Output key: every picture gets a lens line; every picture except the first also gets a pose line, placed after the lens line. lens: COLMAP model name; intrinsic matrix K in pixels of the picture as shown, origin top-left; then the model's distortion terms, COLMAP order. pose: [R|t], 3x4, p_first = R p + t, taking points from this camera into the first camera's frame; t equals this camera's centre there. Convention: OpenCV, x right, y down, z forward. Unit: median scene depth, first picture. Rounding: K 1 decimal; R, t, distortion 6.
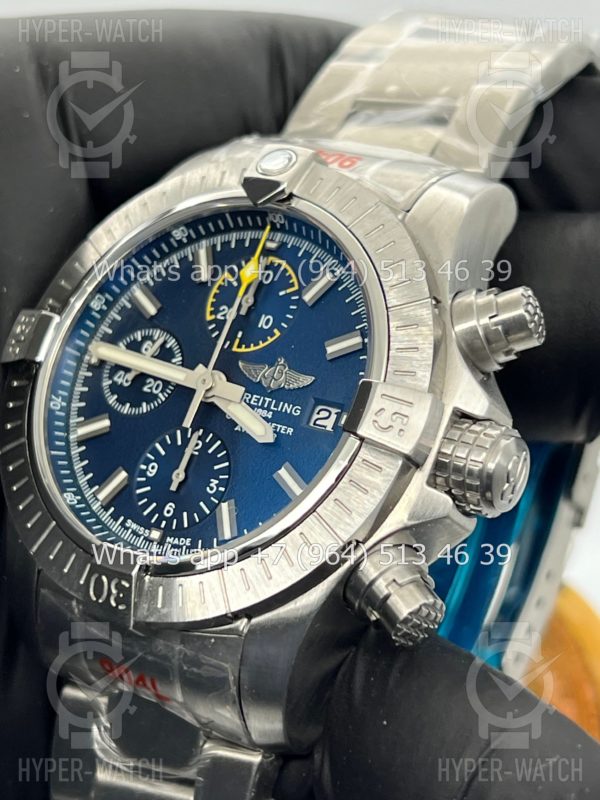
lens RADIAL K [[1907.6, 0, 300.0], [0, 1907.6, 400.0], [0, 0, 1]] dist [0.285683, -0.938639]
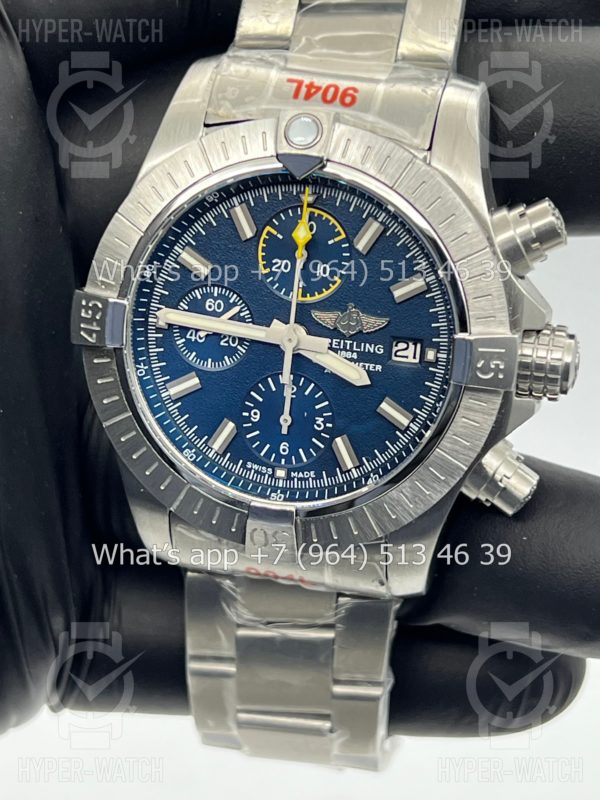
lens RADIAL K [[1907.6, 0, 300.0], [0, 1907.6, 400.0], [0, 0, 1]] dist [0.285683, -0.938639]
pose [[0.921580, -0.306399, 0.238347, -0.326302], [0.175138, 0.876140, 0.449116, -0.488131], [-0.346434, -0.372153, 0.861096, -0.000807]]
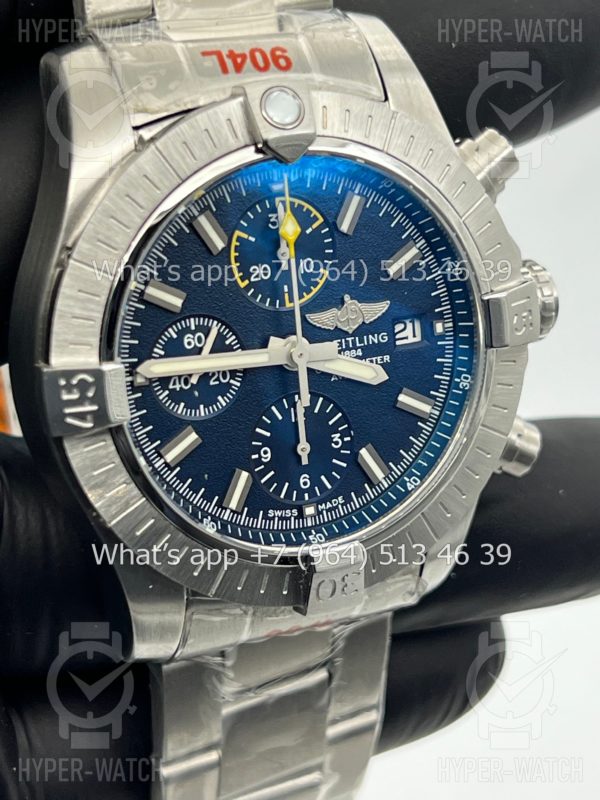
lens RADIAL K [[1907.6, 0, 300.0], [0, 1907.6, 400.0], [0, 0, 1]] dist [0.285683, -0.938639]
pose [[0.523973, -0.544575, 0.654897, -0.689251], [0.122952, 0.809205, 0.574517, -0.541487], [-0.842814, -0.220511, 0.490958, 0.519289]]
